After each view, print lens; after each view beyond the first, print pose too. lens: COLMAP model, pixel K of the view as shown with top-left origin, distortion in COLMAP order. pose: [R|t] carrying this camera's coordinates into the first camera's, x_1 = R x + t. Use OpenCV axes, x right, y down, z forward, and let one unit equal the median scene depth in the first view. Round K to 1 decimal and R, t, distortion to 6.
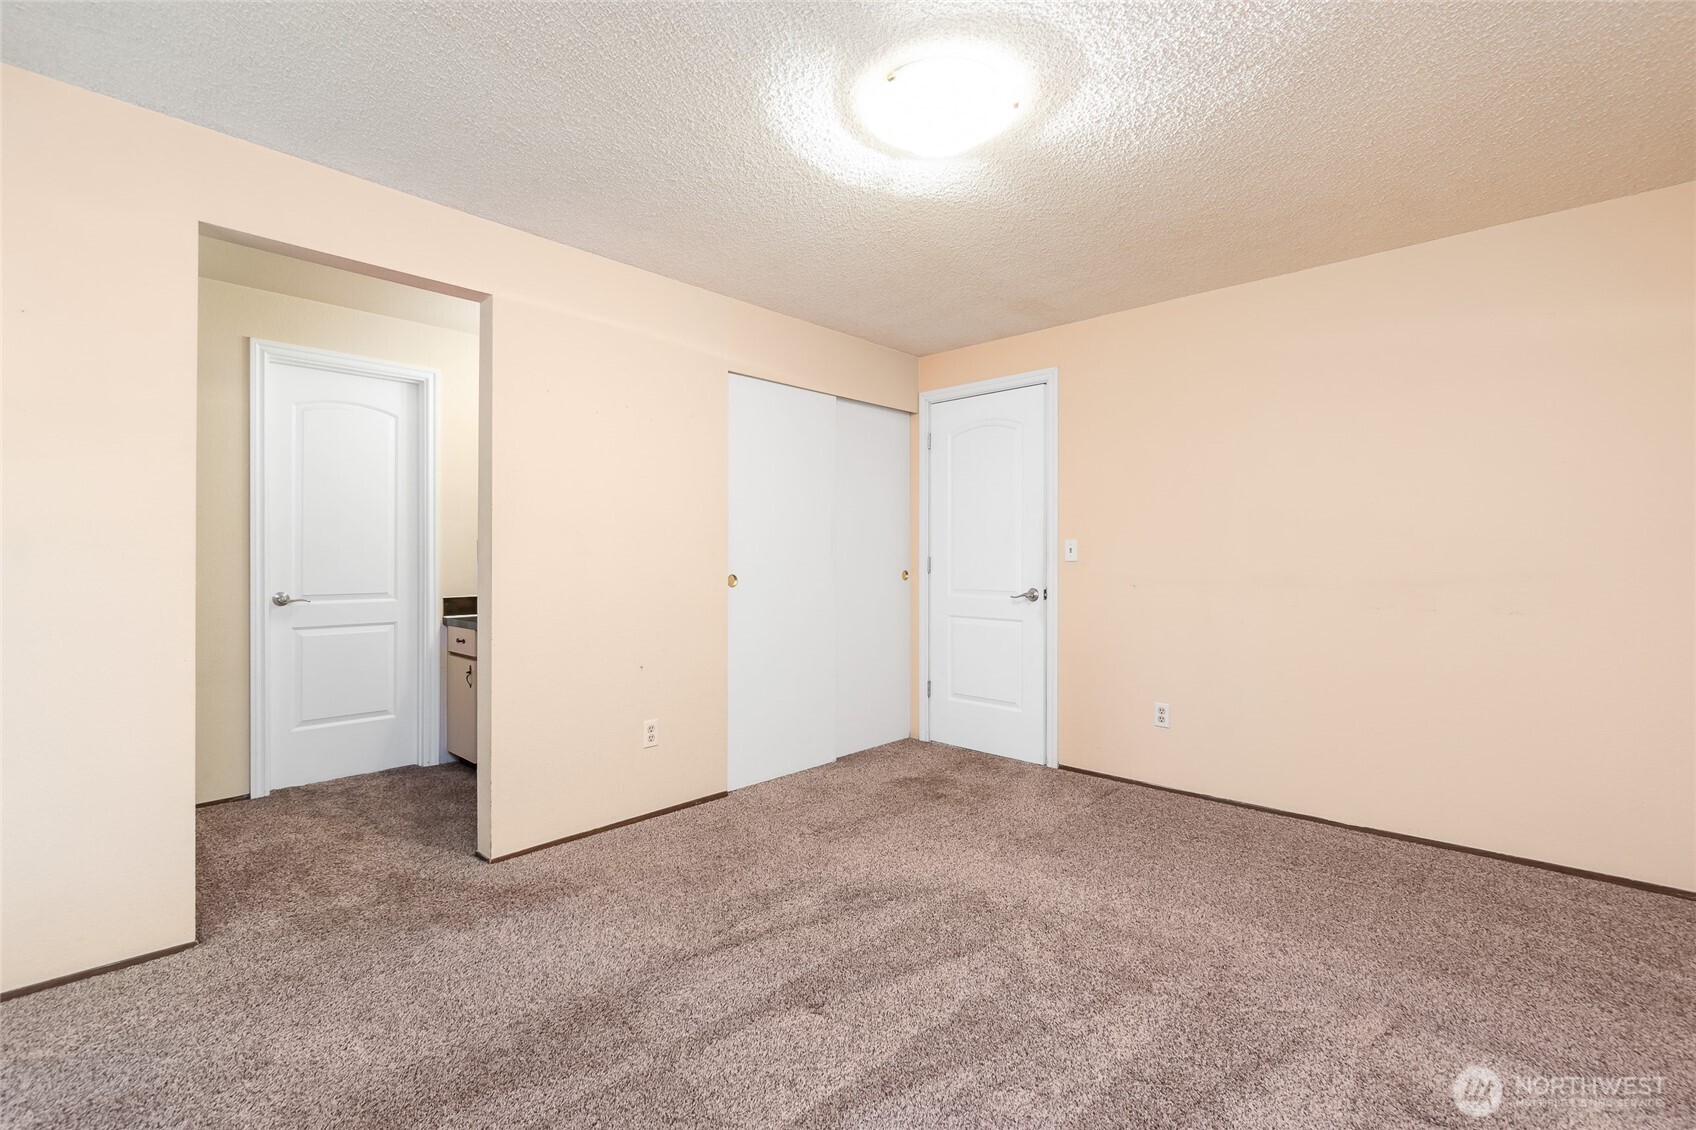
lens RADIAL K [[749.2, 0, 847.1], [0, 749.2, 556.8], [0, 0, 1]] dist [-0.007393, 0.001427]
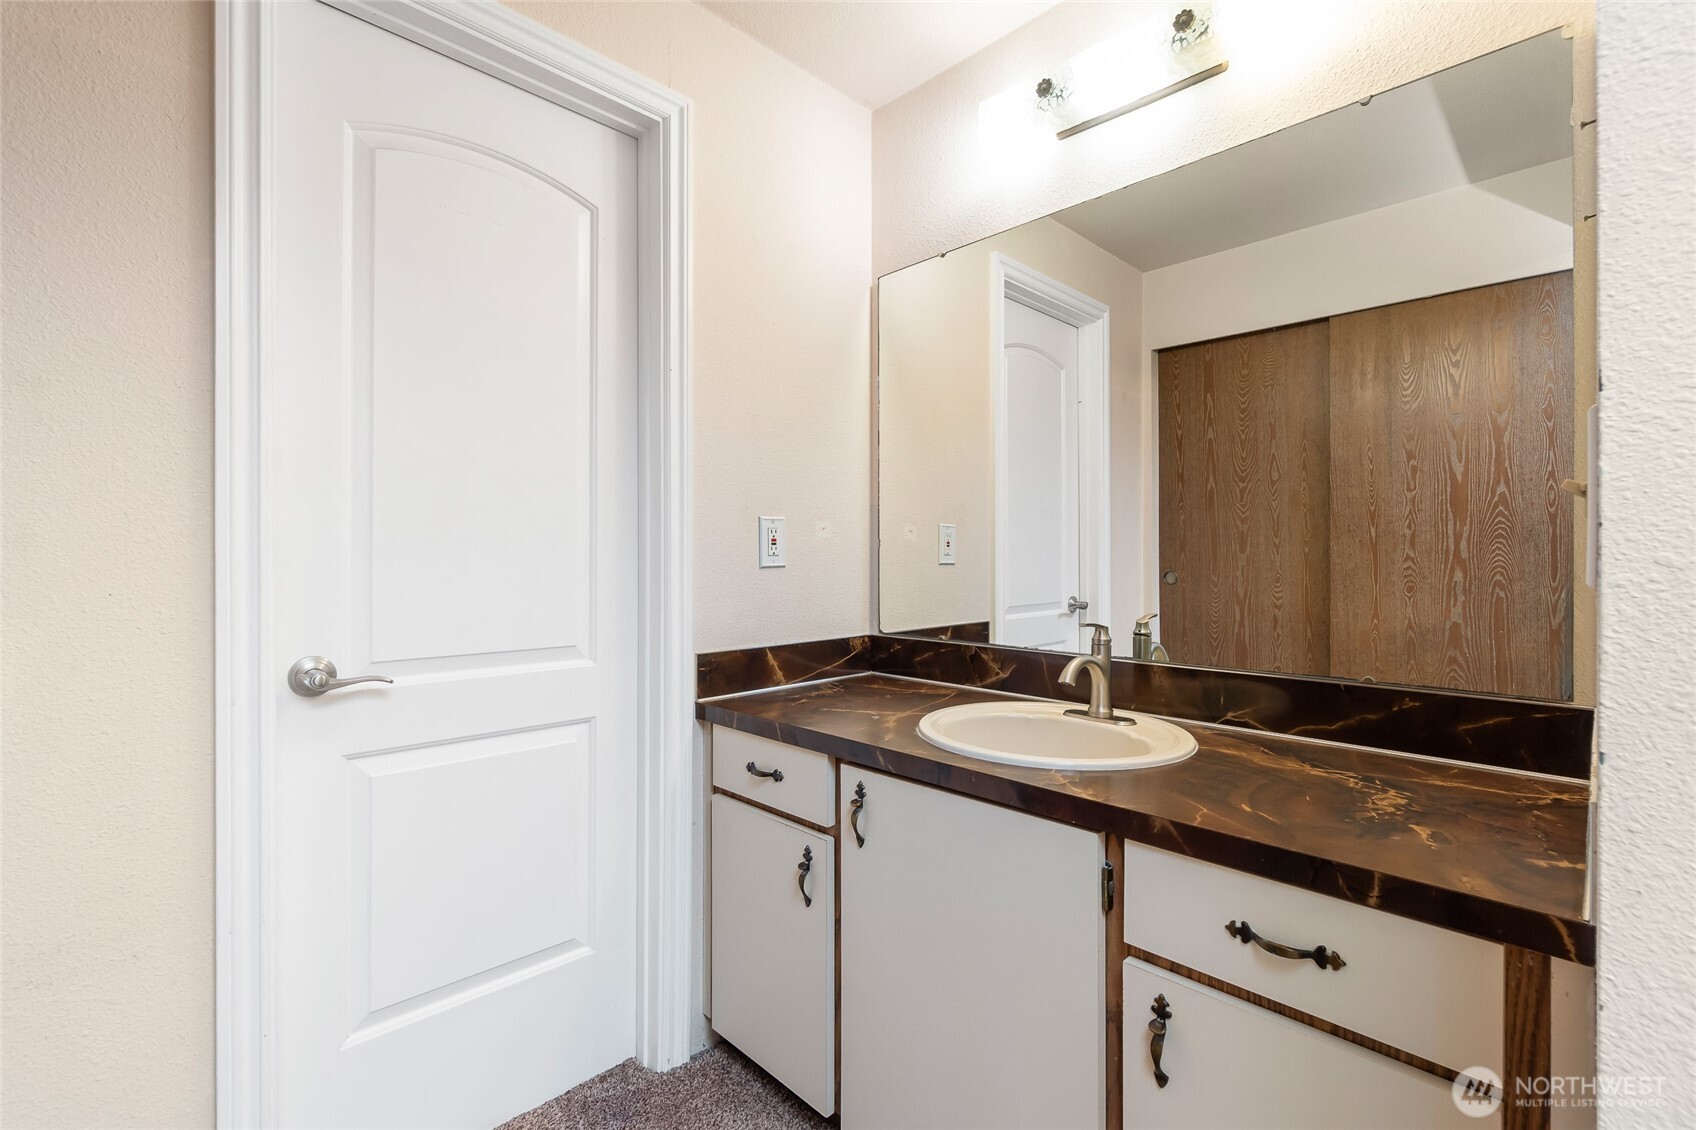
lens RADIAL K [[749.2, 0, 849.1], [0, 749.2, 566.0], [0, 0, 1]] dist [-0.007393, 0.001427]
pose [[0.999934, 0.009479, 0.006414, -0.468819], [-0.009525, 0.999929, 0.007101, 0.001949], [-0.006346, -0.007162, 0.999954, 0.598050]]
